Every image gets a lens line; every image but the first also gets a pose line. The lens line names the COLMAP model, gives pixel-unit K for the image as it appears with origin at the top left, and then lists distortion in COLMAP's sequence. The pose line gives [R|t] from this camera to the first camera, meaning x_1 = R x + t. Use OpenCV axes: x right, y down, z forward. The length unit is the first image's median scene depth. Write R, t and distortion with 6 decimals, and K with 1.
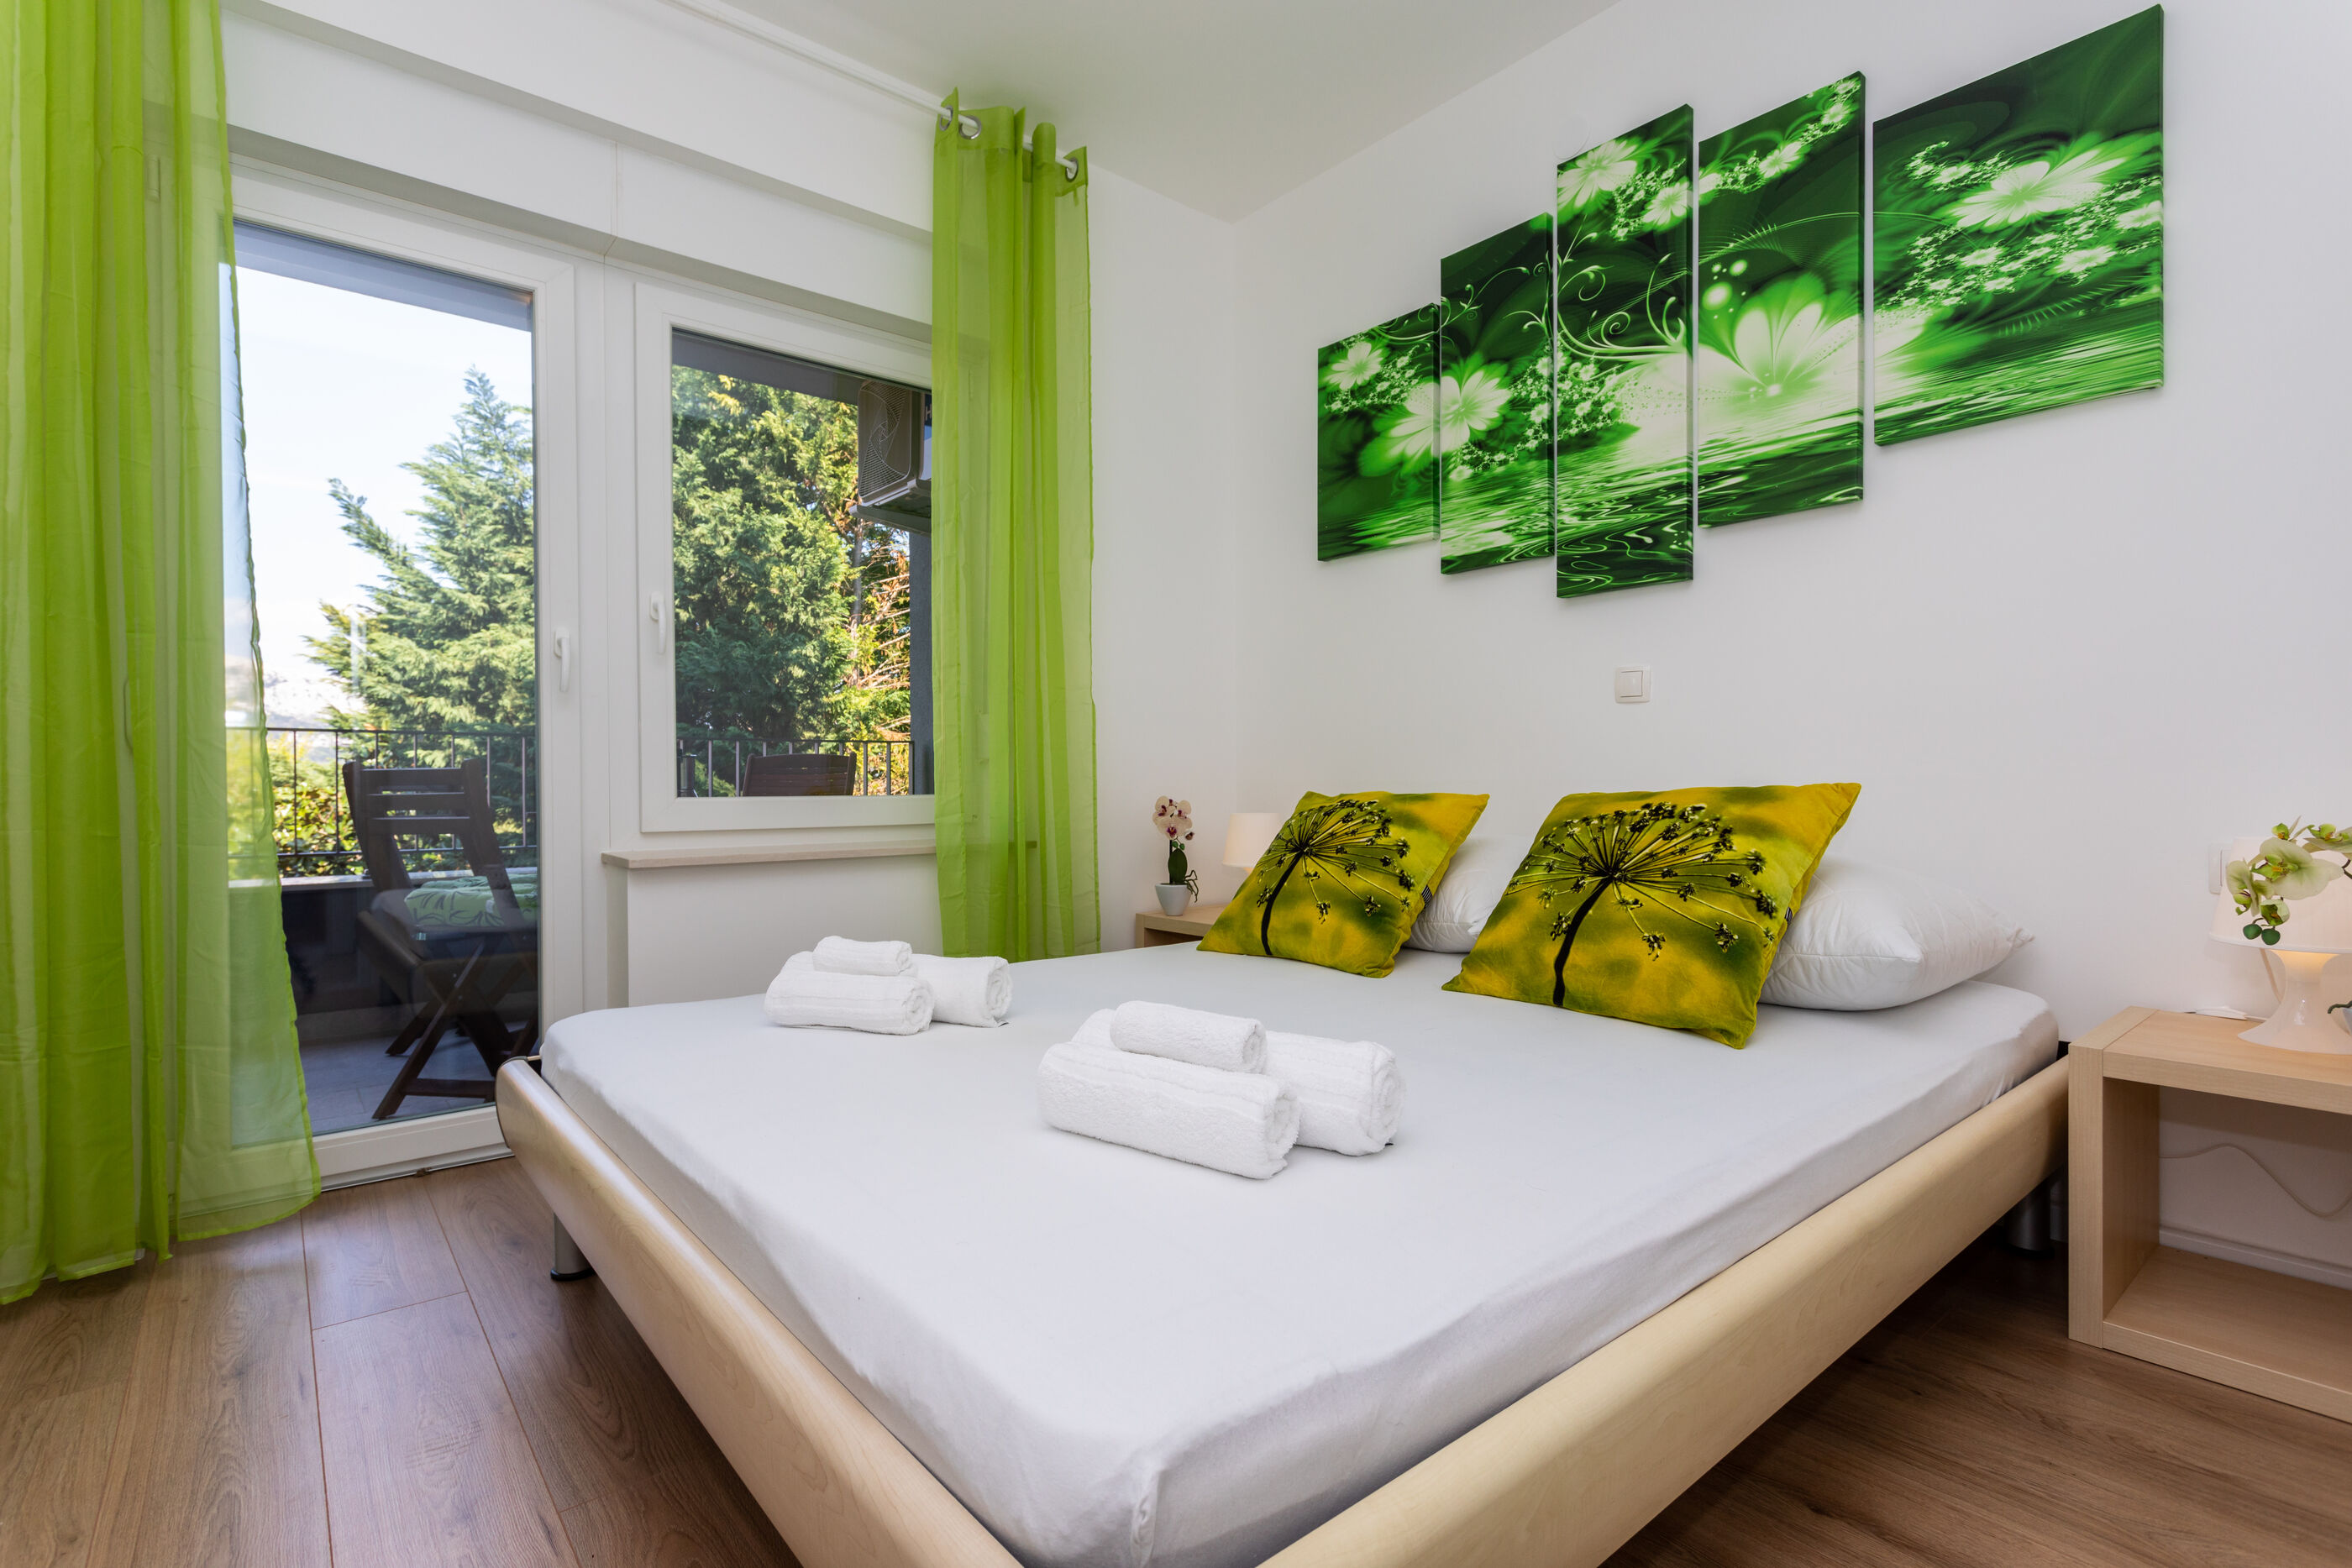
lens RADIAL K [[1106.3, 0, 1164.0], [0, 1106.3, 781.0], [0, 0, 1]] dist [0.006294, -0.000836]
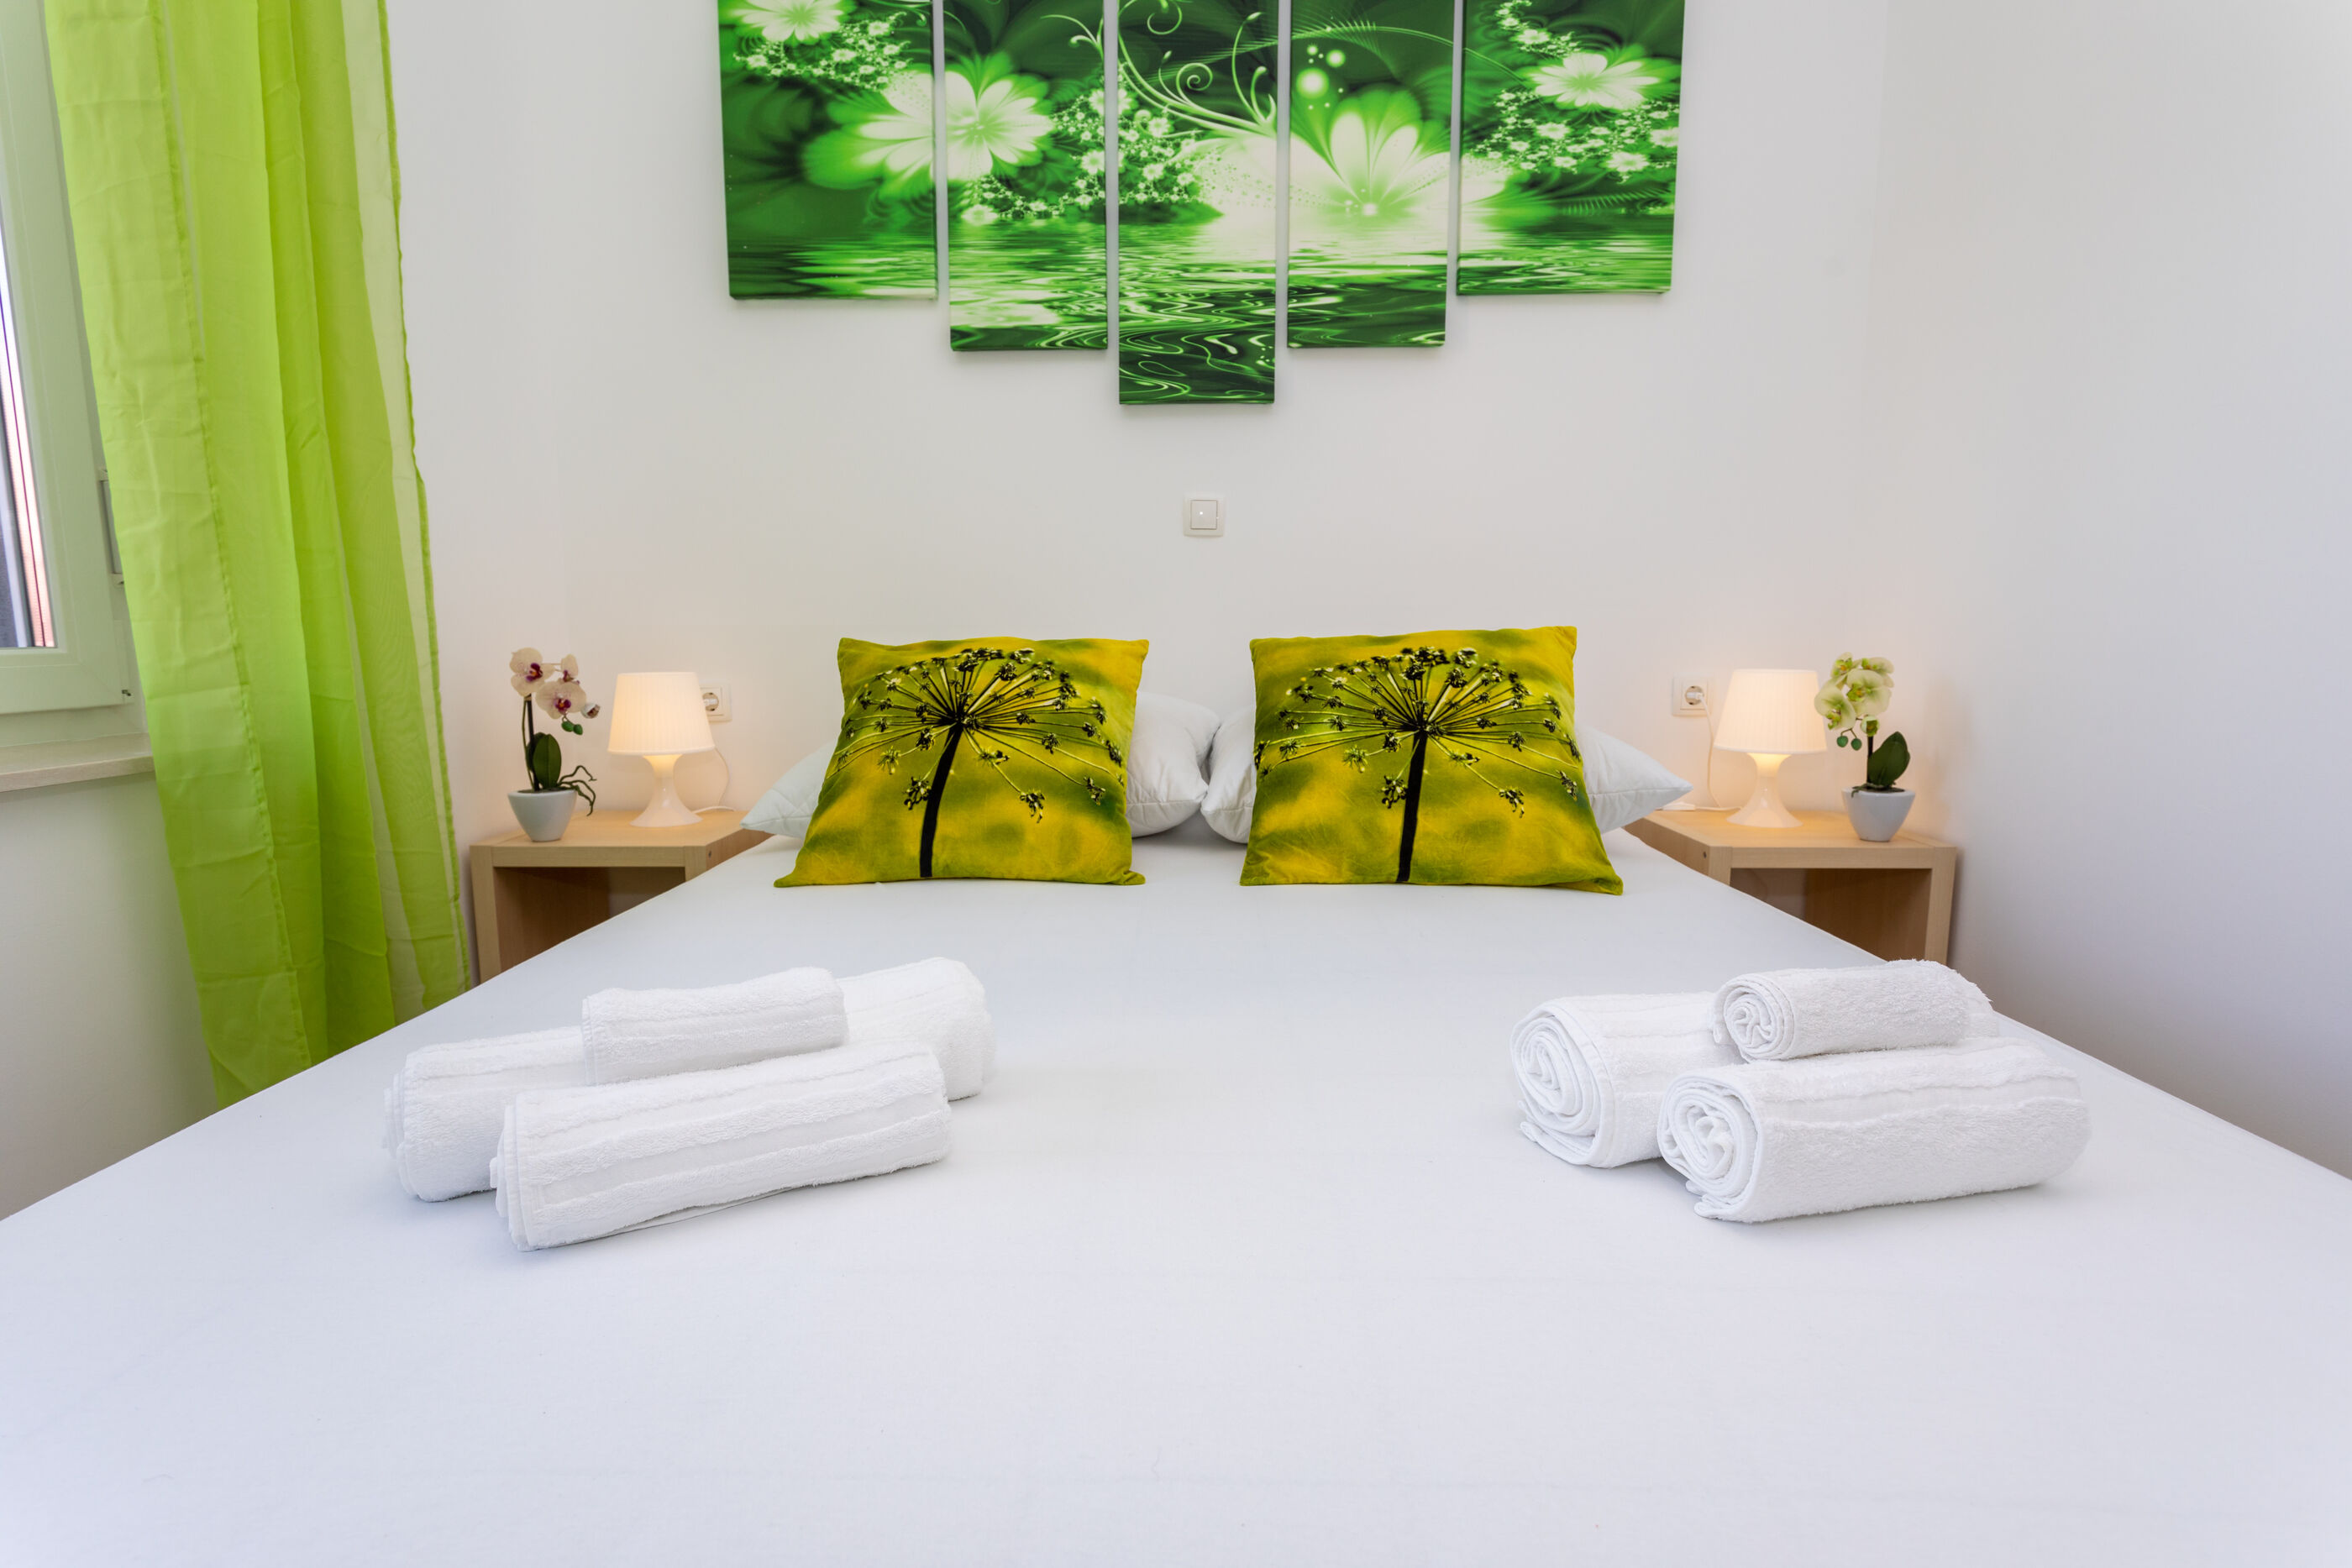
lens RADIAL K [[1195.4, 0, 1164.2], [0, 1195.4, 785.0], [0, 0, 1]] dist [-0.007950, 0.003843]
pose [[0.652780, -0.092375, 0.751894, -0.363296], [-0.002208, 0.992301, 0.123828, 0.008856], [-0.757544, -0.082493, 0.647551, 0.418990]]
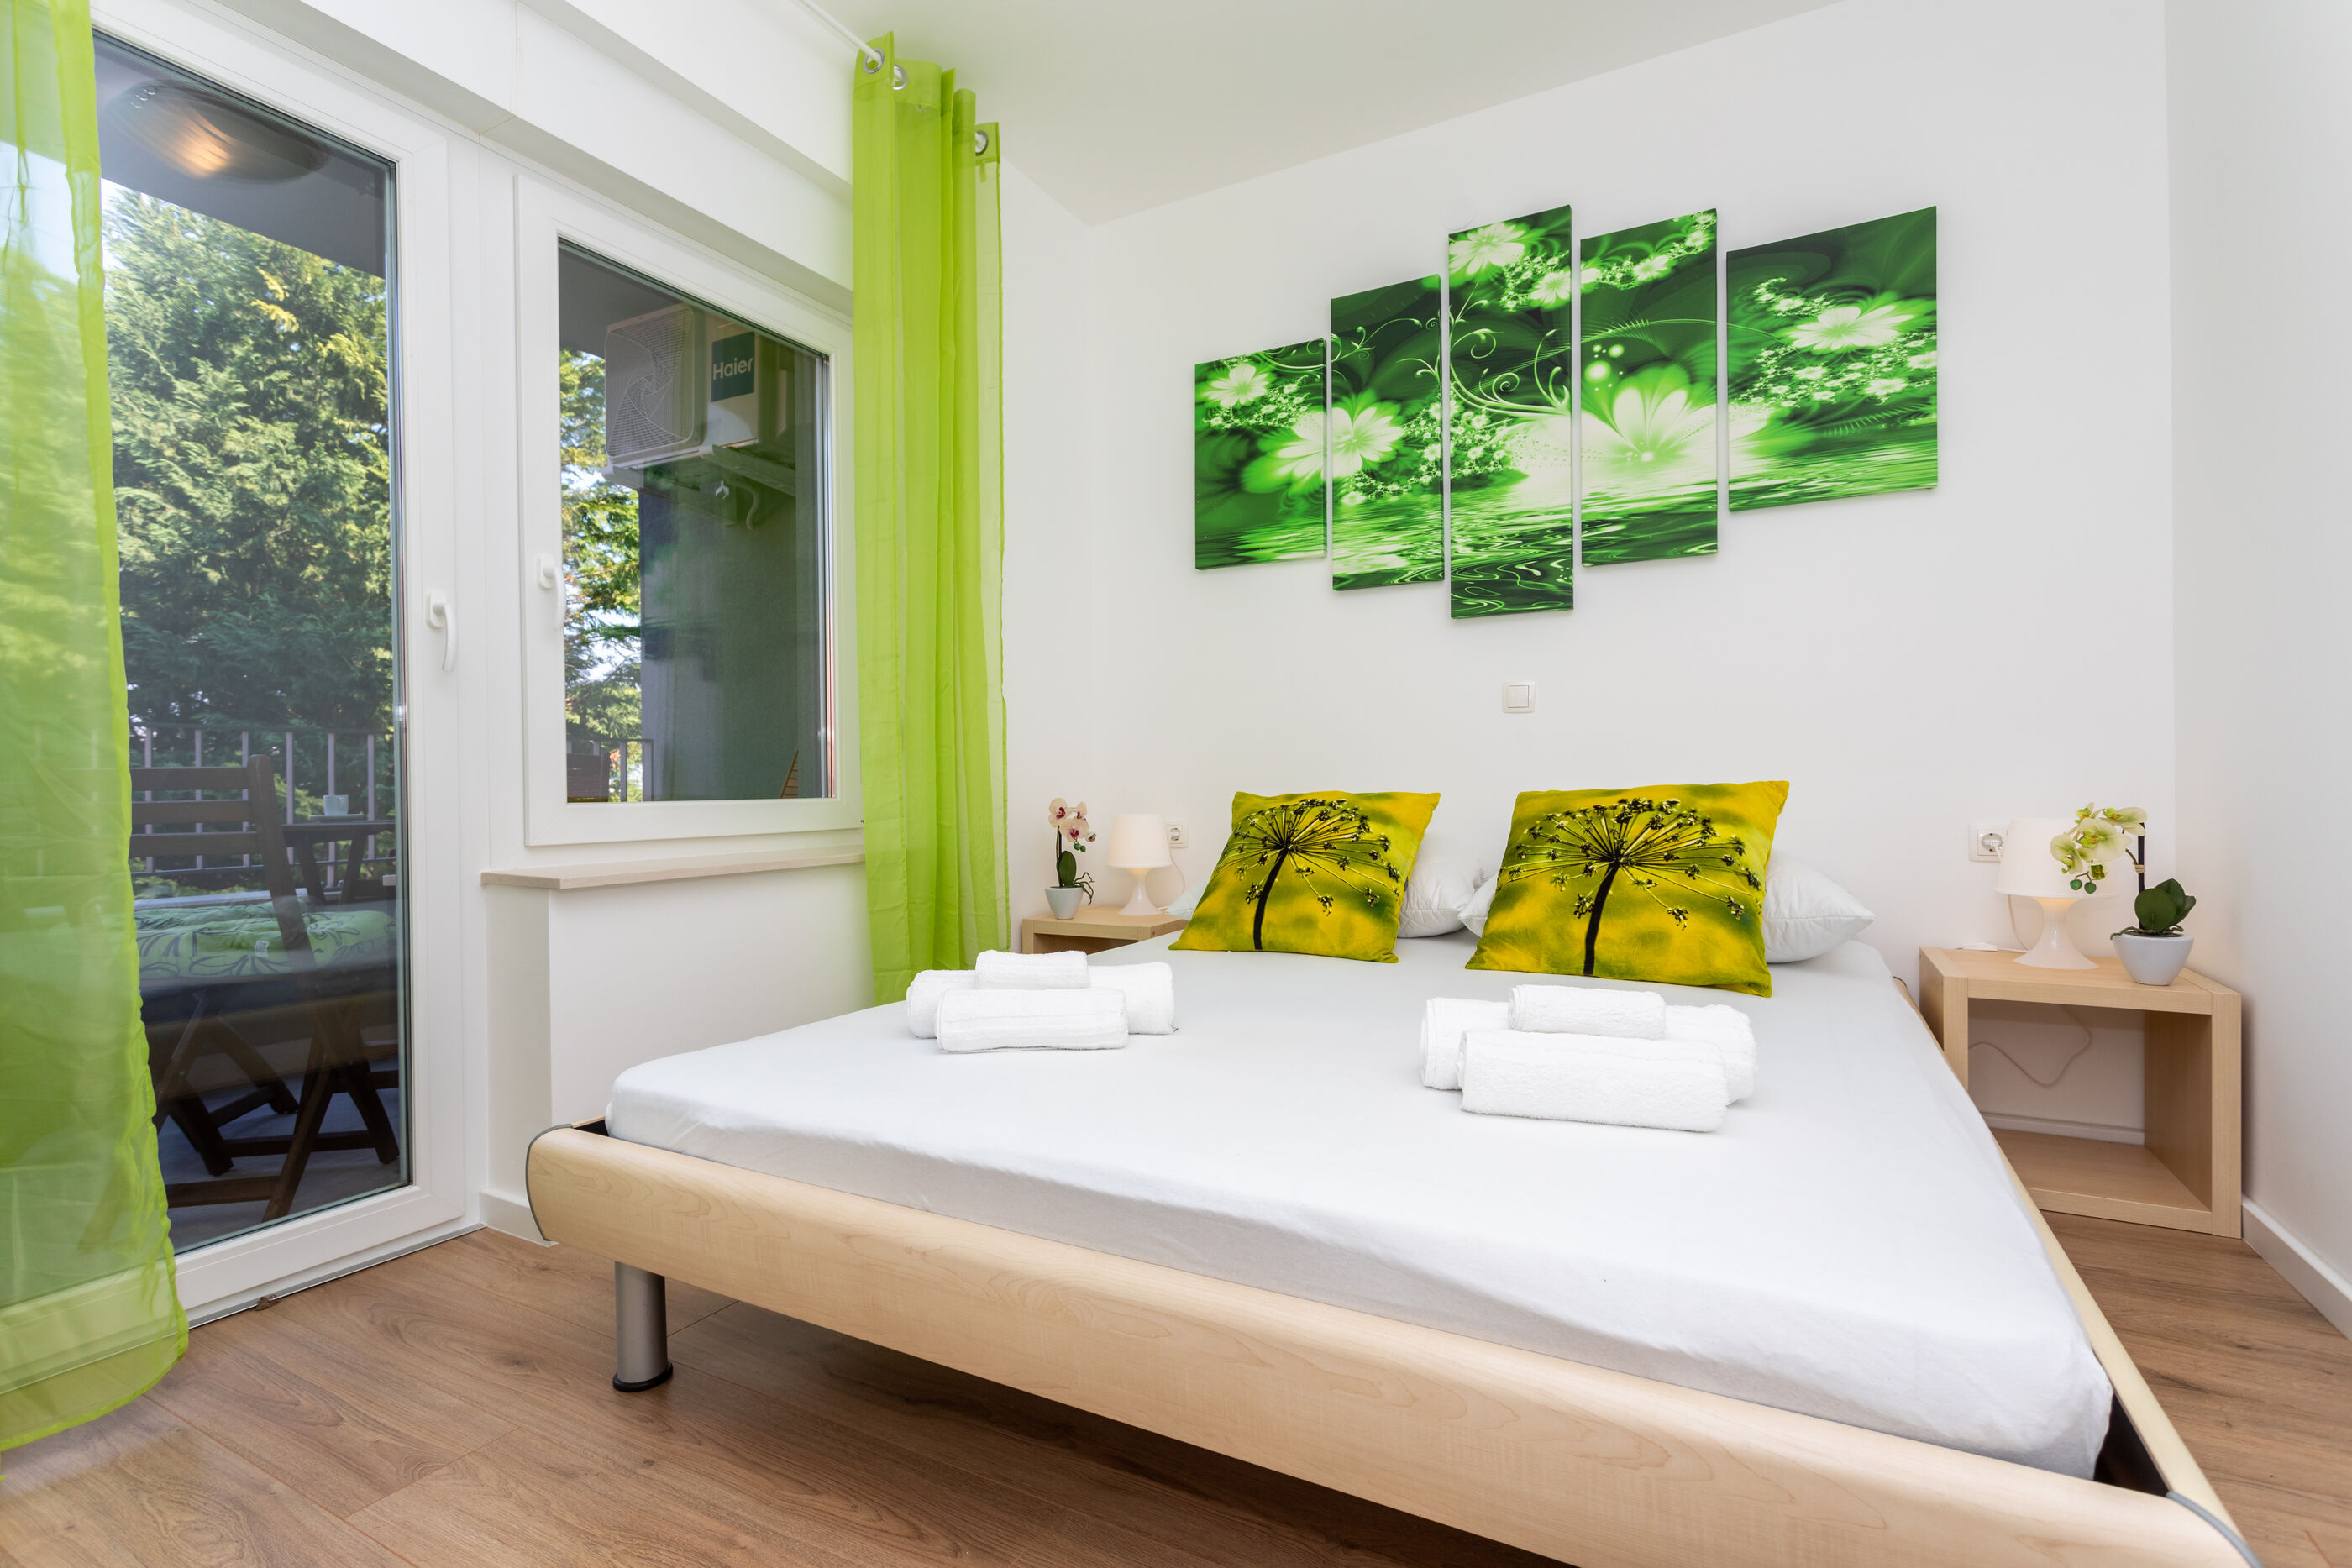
lens RADIAL K [[1106.3, 0, 1166.4], [0, 1106.3, 781.2], [0, 0, 1]] dist [0.006294, -0.000836]
pose [[0.929104, -0.001304, 0.369816, -0.371005], [0.002941, 0.999988, -0.003862, 0.003896], [-0.369806, 0.004676, 0.929097, 0.071737]]
